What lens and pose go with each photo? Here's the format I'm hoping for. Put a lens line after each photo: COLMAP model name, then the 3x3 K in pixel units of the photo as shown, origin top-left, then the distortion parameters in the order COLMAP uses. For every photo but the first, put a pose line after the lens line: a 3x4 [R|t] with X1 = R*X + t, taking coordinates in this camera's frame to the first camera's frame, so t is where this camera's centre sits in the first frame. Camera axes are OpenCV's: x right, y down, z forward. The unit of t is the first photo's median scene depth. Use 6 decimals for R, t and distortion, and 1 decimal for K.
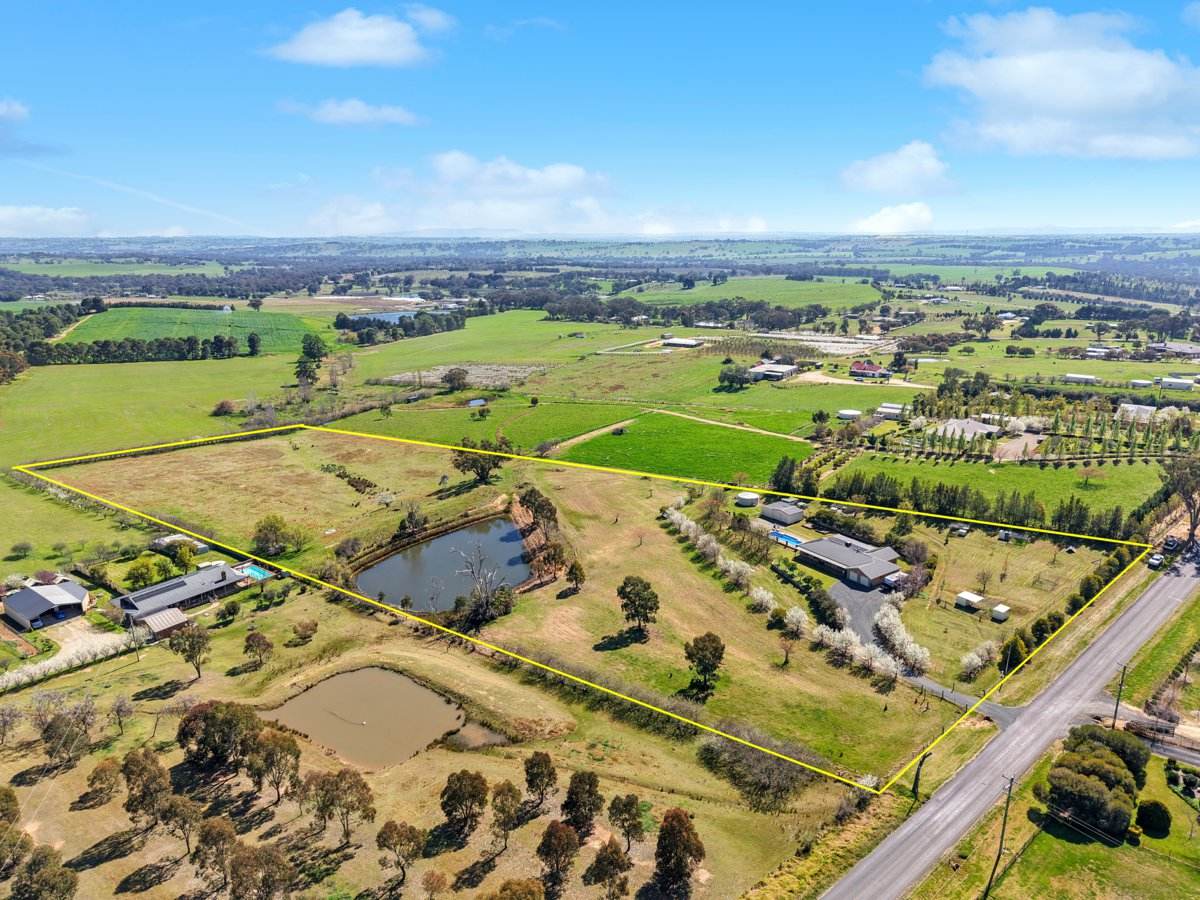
lens RADIAL K [[801.7, 0, 600.0], [0, 801.7, 450.0], [0, 0, 1]] dist [0.001506, -0.000157]
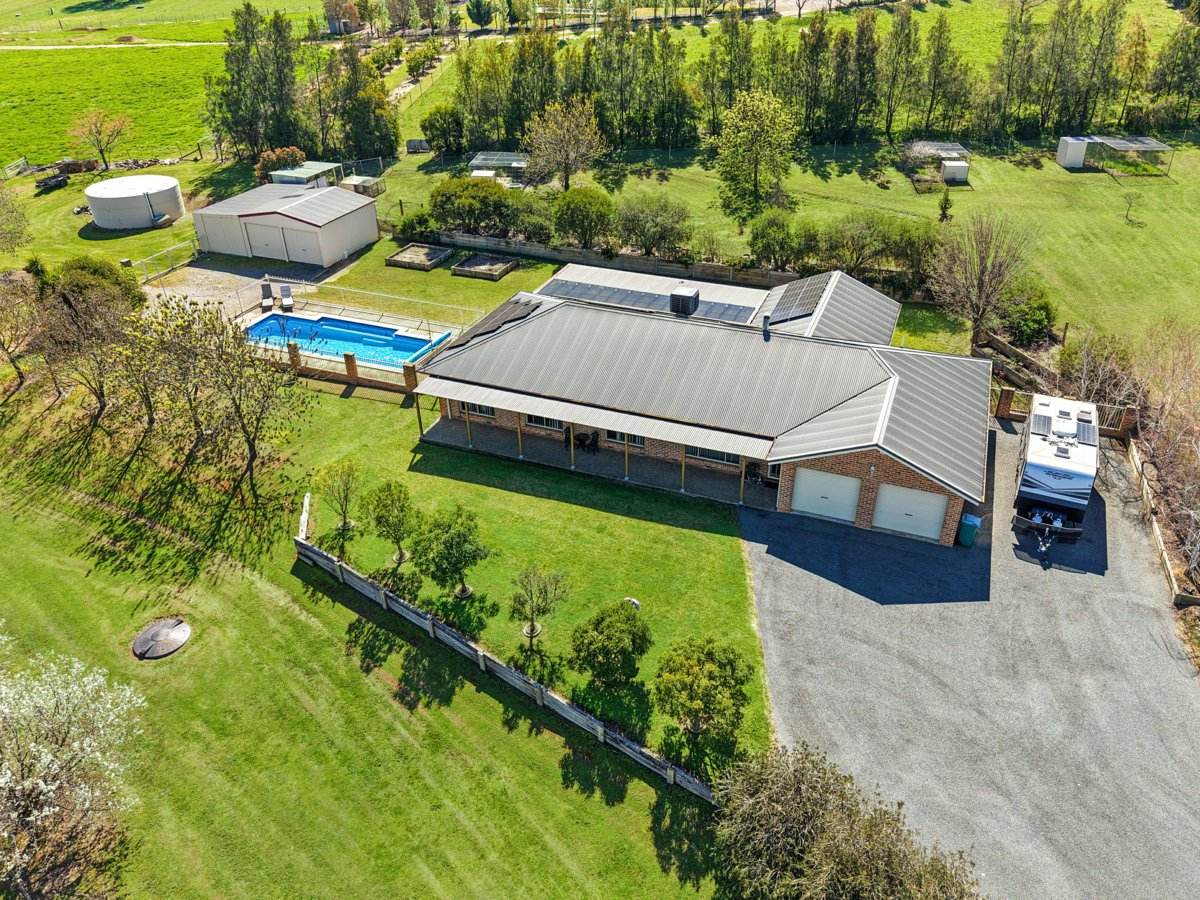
lens RADIAL K [[917.3, 0, 600.0], [0, 917.3, 450.0], [0, 0, 1]] dist [0.023786, 0.001020]
pose [[0.841890, -0.287947, 0.456407, 0.173788], [0.153267, 0.938504, 0.309384, 0.075351], [-0.517426, -0.190515, 0.834250, 0.766326]]
